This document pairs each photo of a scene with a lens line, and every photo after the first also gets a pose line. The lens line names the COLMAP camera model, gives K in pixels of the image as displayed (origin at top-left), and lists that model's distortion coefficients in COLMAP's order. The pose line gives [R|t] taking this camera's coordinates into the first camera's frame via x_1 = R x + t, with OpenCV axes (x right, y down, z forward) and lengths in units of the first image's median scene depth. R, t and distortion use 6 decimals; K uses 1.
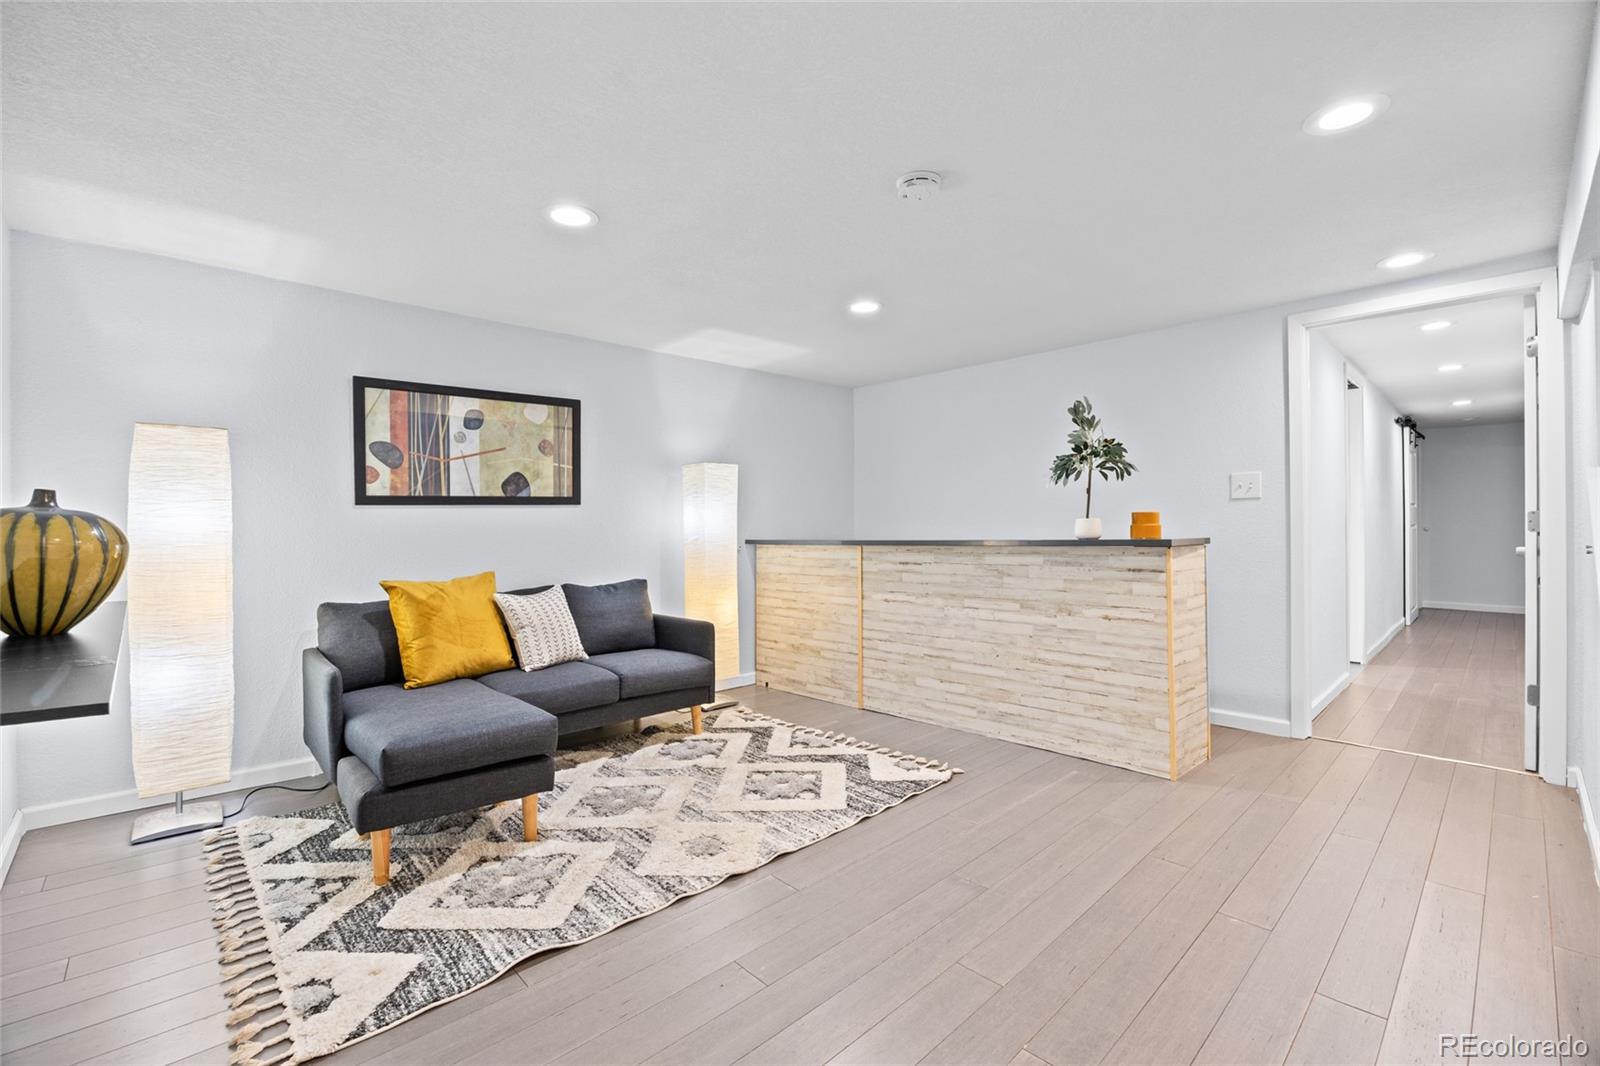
lens RADIAL K [[687.6, 0, 807.8], [0, 687.6, 526.5], [0, 0, 1]] dist [-0.016784, 0.000517]
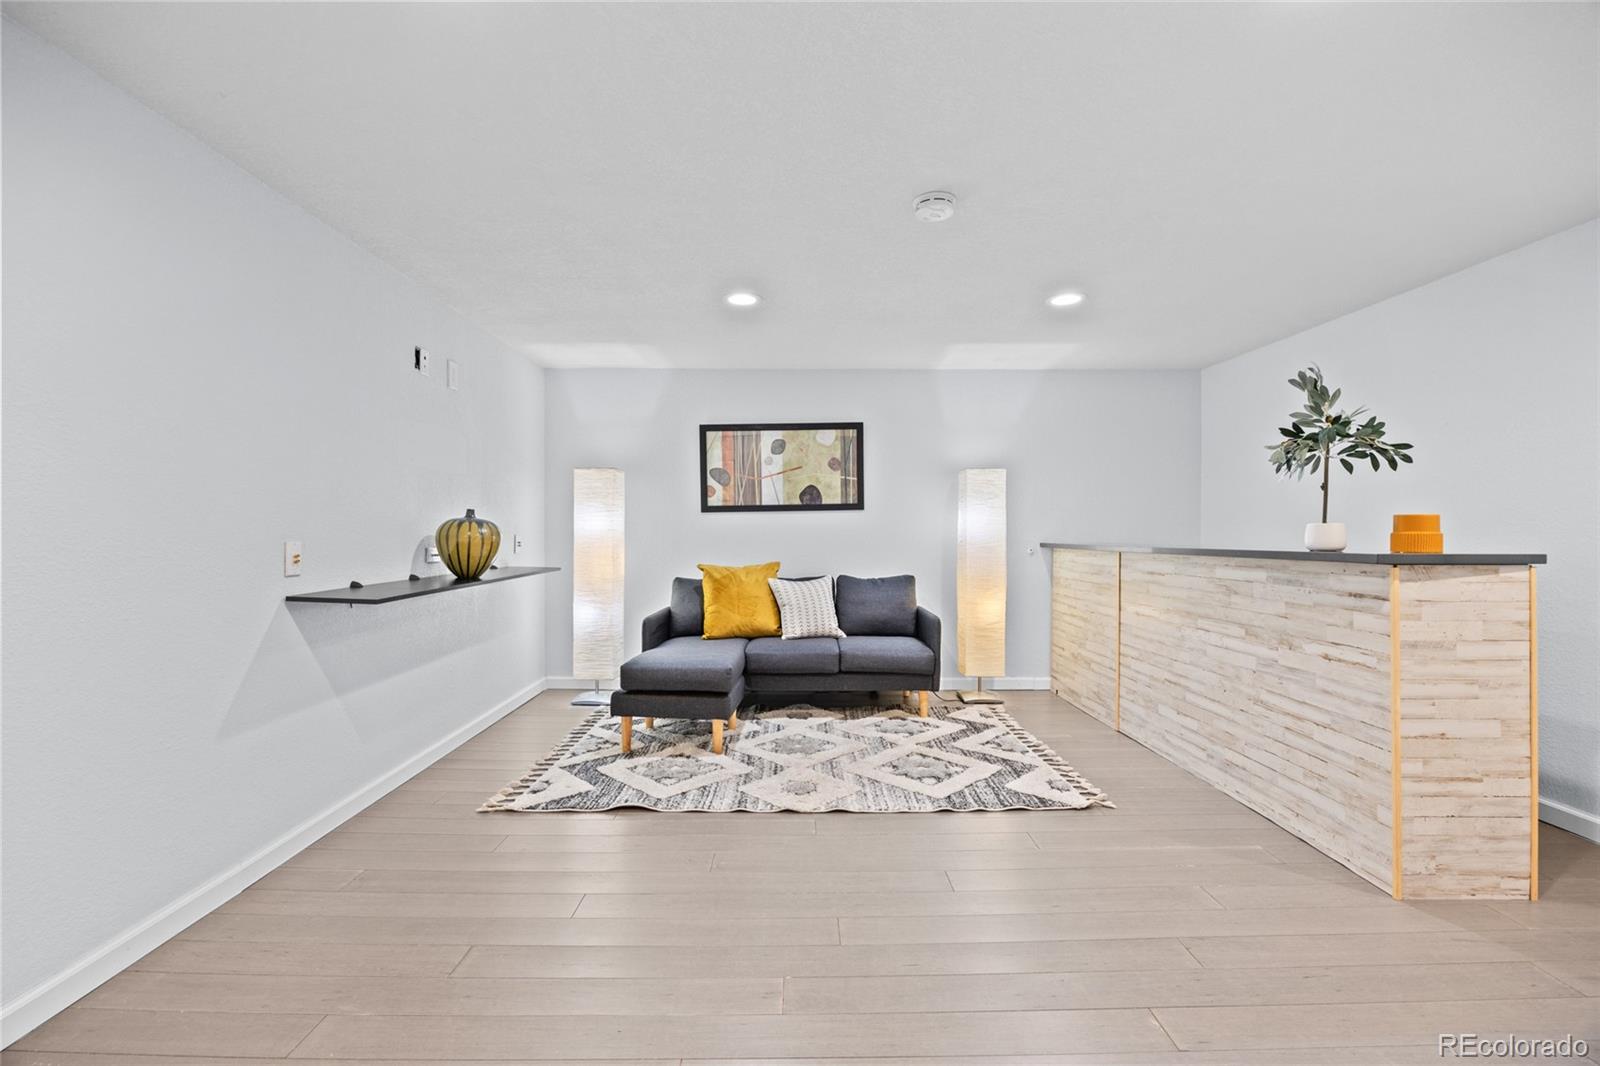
lens RADIAL K [[687.6, 0, 807.8], [0, 687.6, 526.5], [0, 0, 1]] dist [-0.016784, 0.000517]
pose [[0.731121, 0.006884, -0.682213, 0.503421], [-0.006991, 0.999972, 0.002598, -0.006339], [0.682212, 0.002870, 0.731149, 0.071883]]
